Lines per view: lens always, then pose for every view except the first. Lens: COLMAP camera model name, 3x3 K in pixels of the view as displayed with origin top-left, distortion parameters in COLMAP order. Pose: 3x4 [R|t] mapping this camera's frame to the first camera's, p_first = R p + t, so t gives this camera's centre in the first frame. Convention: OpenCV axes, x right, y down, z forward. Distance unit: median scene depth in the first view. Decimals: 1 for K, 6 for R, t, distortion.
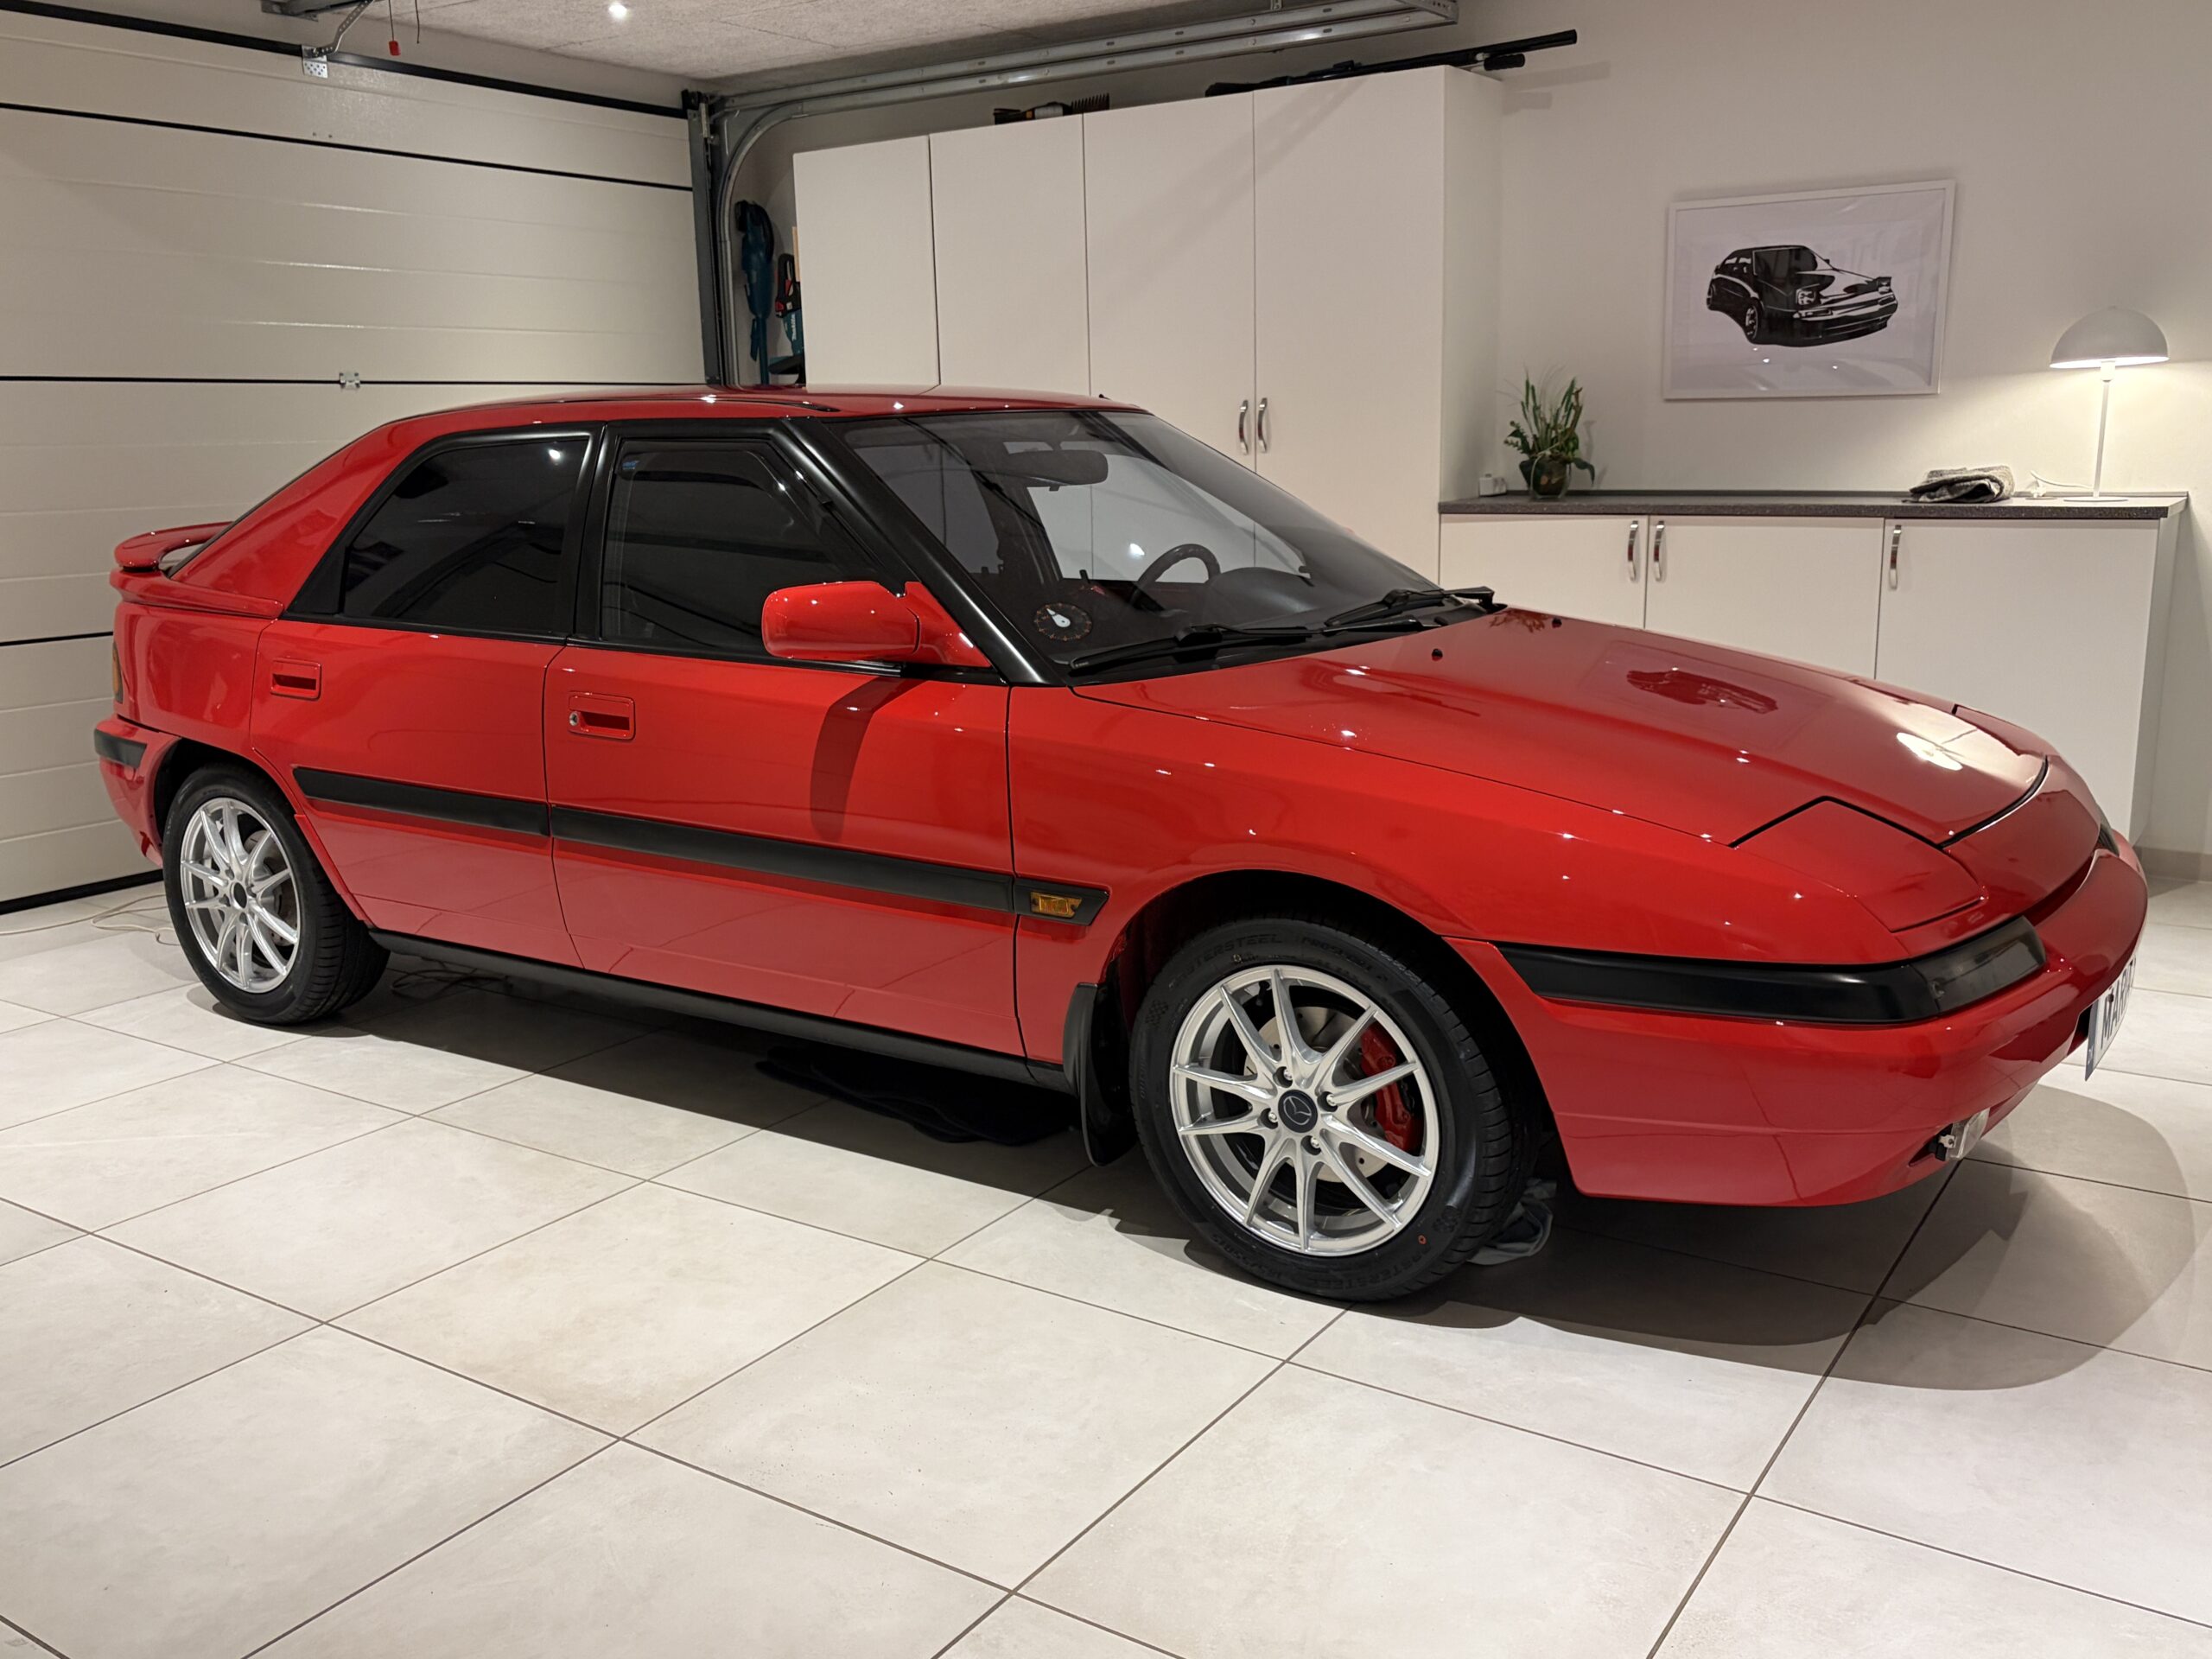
lens RADIAL K [[1922.7, 0, 1104.0], [0, 1922.7, 829.4], [0, 0, 1]] dist [0.006517, 0.001771]
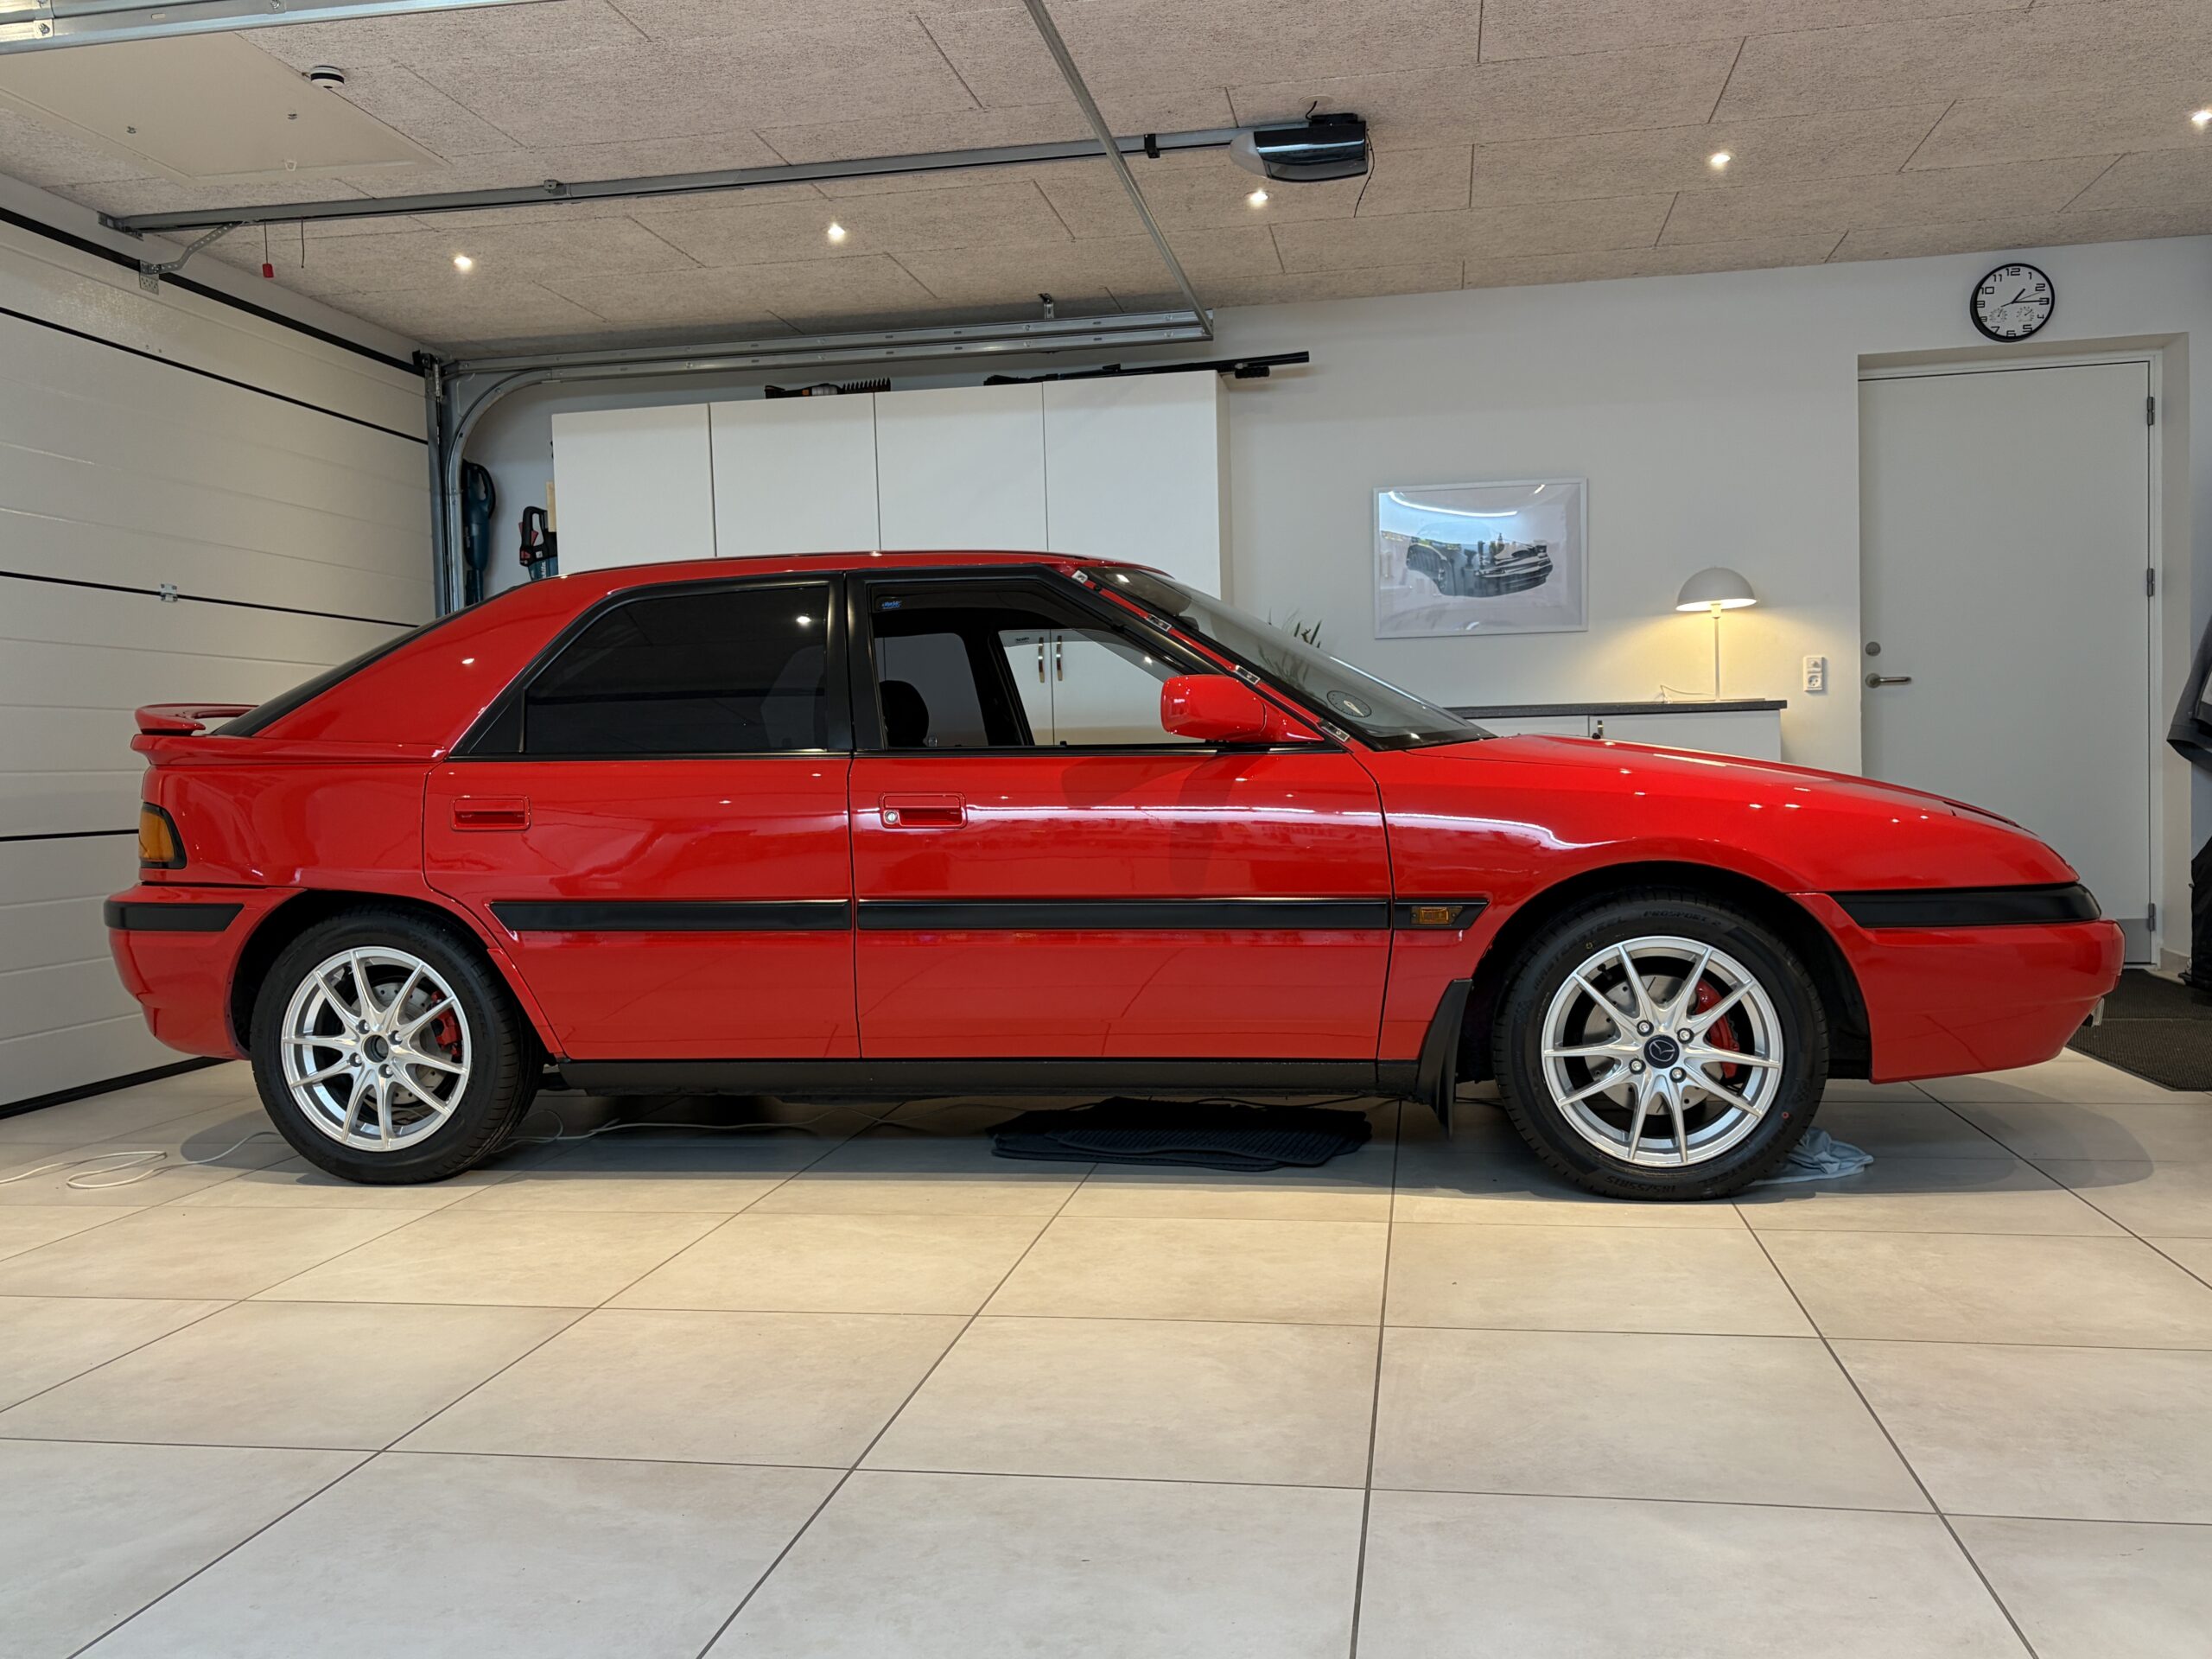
lens RADIAL K [[1863.8, 0, 1109.9], [0, 1863.8, 832.0], [0, 0, 1]] dist [0.004811, -0.000772]
pose [[0.909334, -0.016420, 0.415742, -0.398035], [0.093439, 0.981756, -0.165600, 0.091298], [-0.405438, 0.189432, 0.894279, 0.006918]]
